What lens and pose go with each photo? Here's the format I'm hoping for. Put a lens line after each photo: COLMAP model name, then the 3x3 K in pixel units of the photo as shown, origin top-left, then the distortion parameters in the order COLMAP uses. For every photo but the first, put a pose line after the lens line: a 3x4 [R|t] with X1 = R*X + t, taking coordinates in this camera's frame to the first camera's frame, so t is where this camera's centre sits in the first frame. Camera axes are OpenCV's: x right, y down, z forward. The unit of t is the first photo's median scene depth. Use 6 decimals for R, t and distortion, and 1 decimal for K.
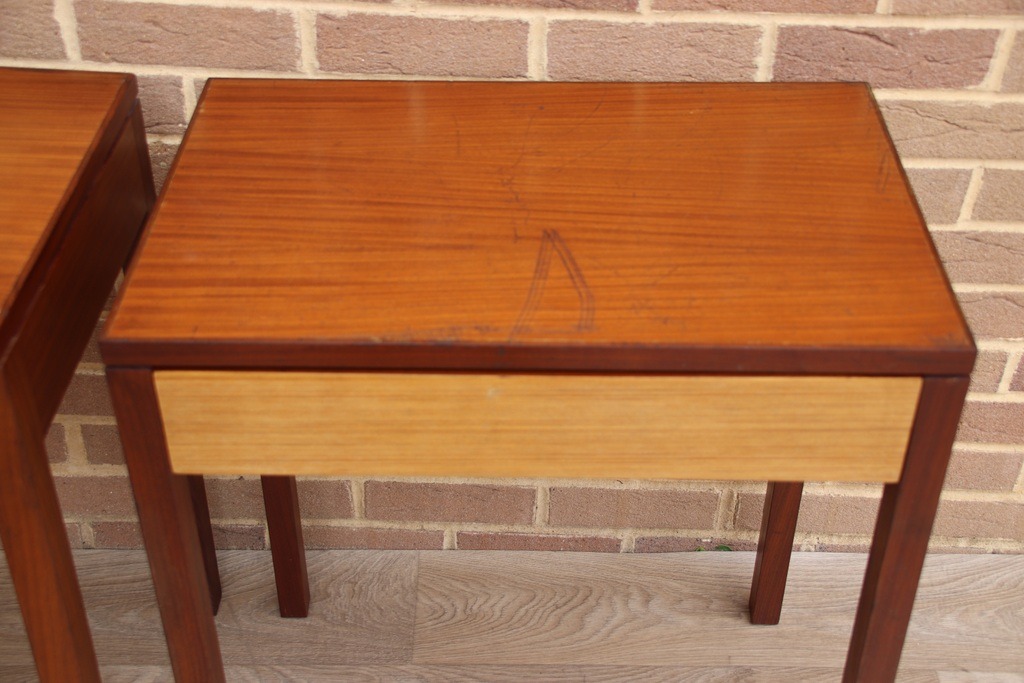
lens RADIAL K [[1315.9, 0, 507.6], [0, 1315.9, 338.1], [0, 0, 1]] dist [0.138624, 0.000000]
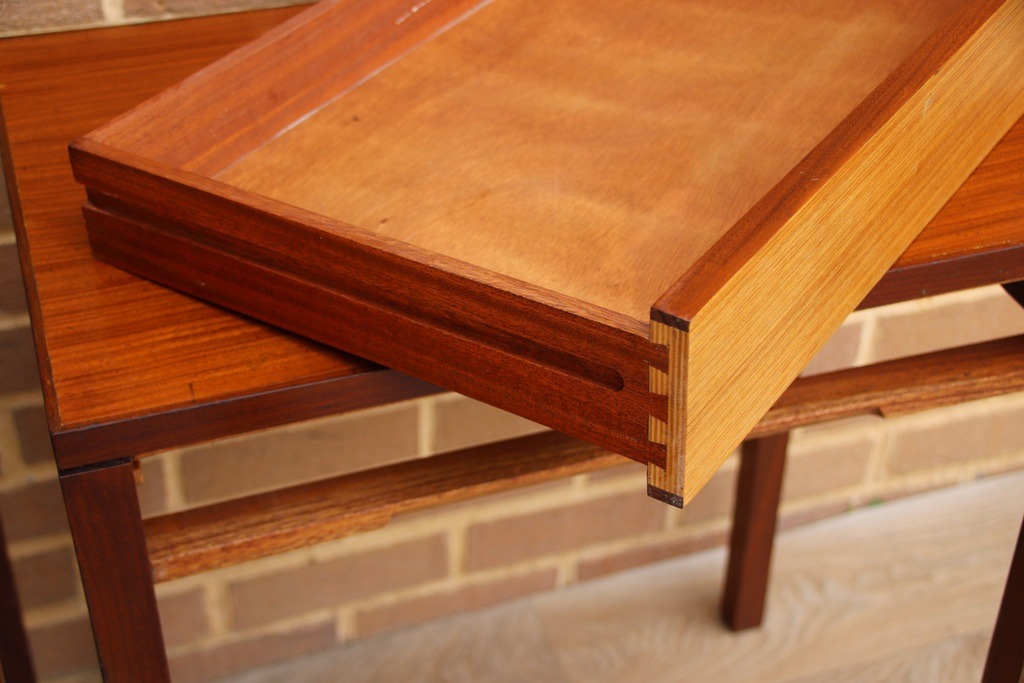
lens RADIAL K [[1582.7, 0, 498.0], [0, 1582.7, 327.6], [0, 0, 1]] dist [0.258618, 0.000000]
pose [[0.942549, -0.208773, 0.260797, -0.301139], [0.217155, 0.976131, -0.003409, 0.003438], [-0.253860, 0.059847, 0.965388, 0.084543]]
